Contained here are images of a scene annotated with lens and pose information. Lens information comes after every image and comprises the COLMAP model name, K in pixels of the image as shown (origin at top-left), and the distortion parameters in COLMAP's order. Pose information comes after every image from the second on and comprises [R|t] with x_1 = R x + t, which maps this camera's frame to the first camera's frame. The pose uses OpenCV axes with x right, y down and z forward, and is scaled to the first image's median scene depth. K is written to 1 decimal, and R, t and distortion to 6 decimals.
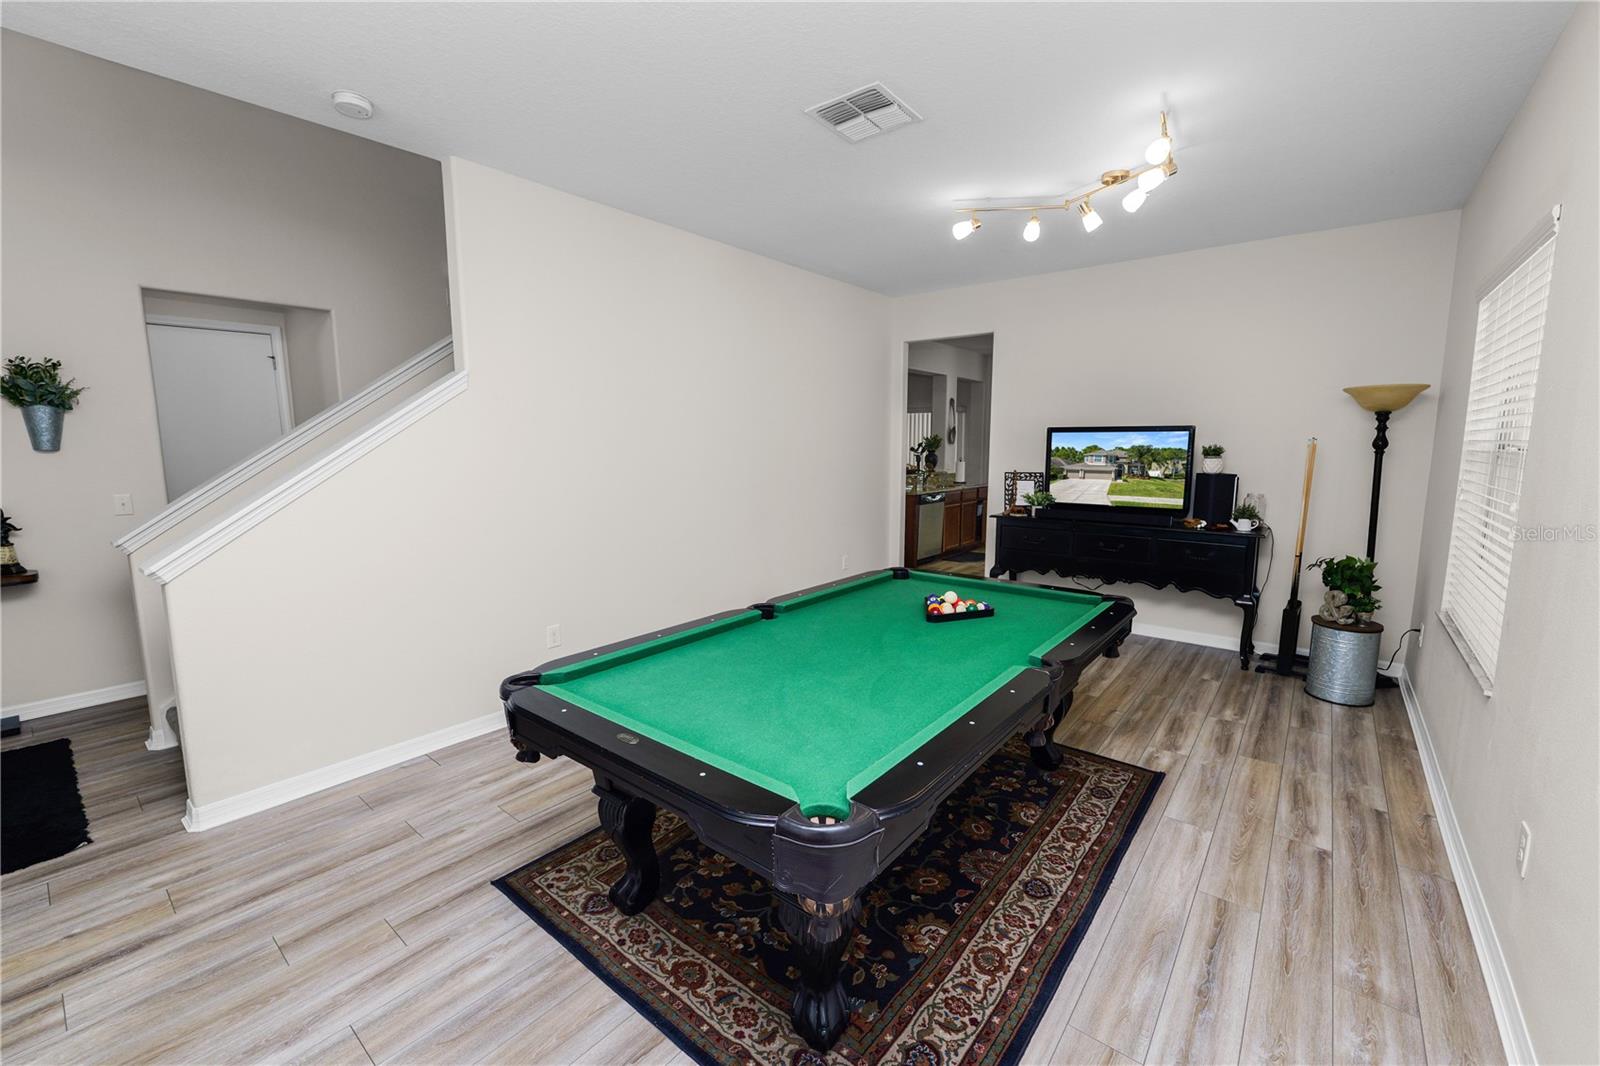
lens RADIAL K [[651.7, 0, 806.9], [0, 651.7, 532.0], [0, 0, 1]] dist [-0.013559, 0.001172]
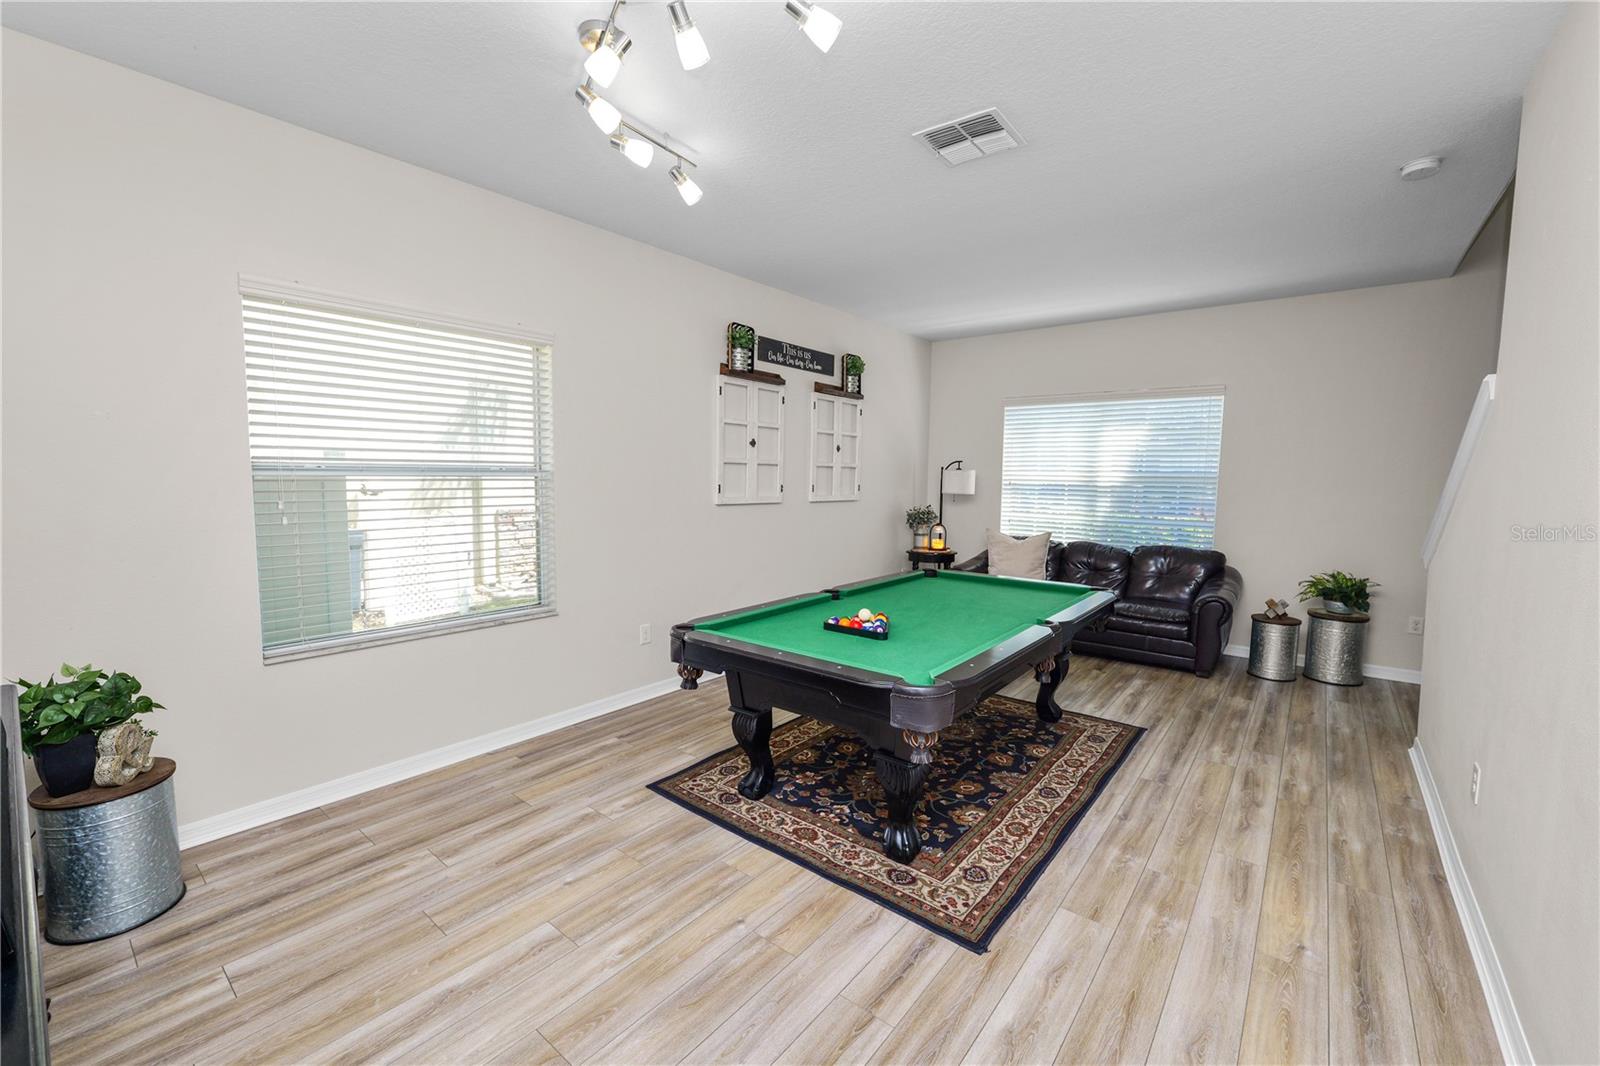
lens RADIAL K [[651.7, 0, 806.2], [0, 651.7, 527.1], [0, 0, 1]] dist [-0.013559, 0.001172]
pose [[-0.999985, -0.005503, -0.000604, 0.366556], [-0.005505, 0.977030, 0.213030, -0.298237], [-0.000582, 0.213031, -0.977045, 2.317281]]
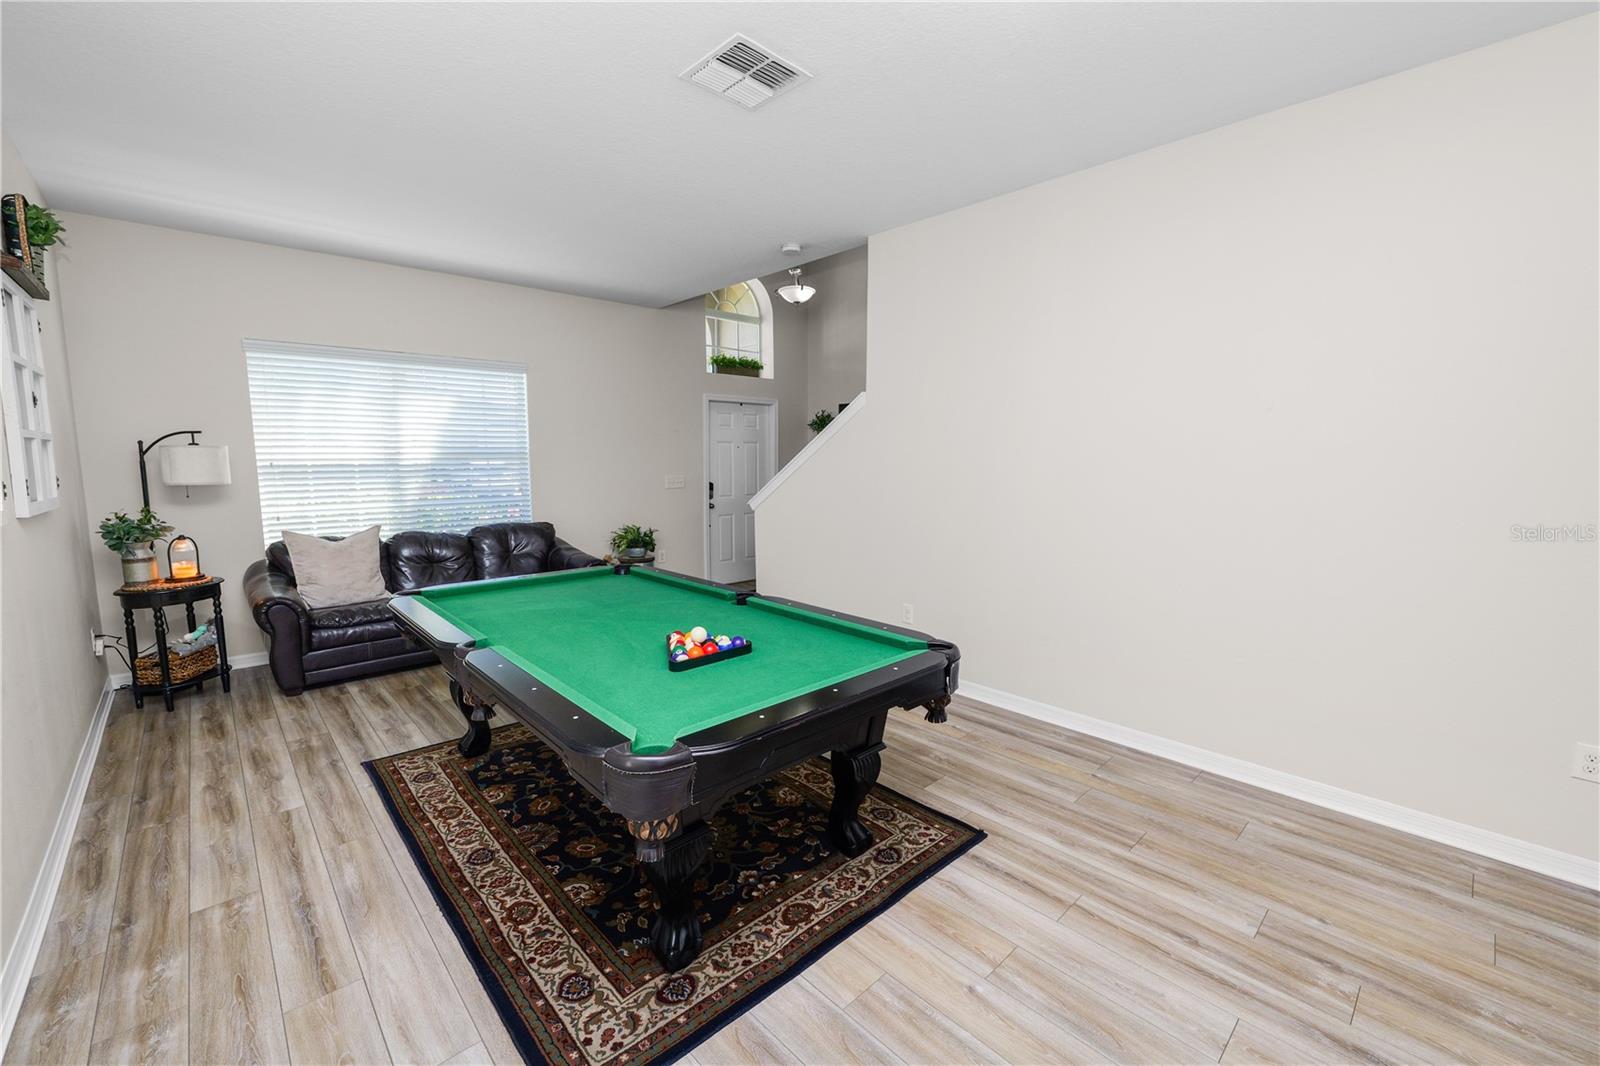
lens RADIAL K [[651.7, 0, 796.5], [0, 651.7, 530.4], [0, 0, 1]] dist [-0.013559, 0.001172]
pose [[-0.148585, 0.120602, -0.981518, 1.130991], [-0.127923, 0.981852, 0.140008, -0.176366], [0.980591, 0.146362, -0.130461, 1.405356]]
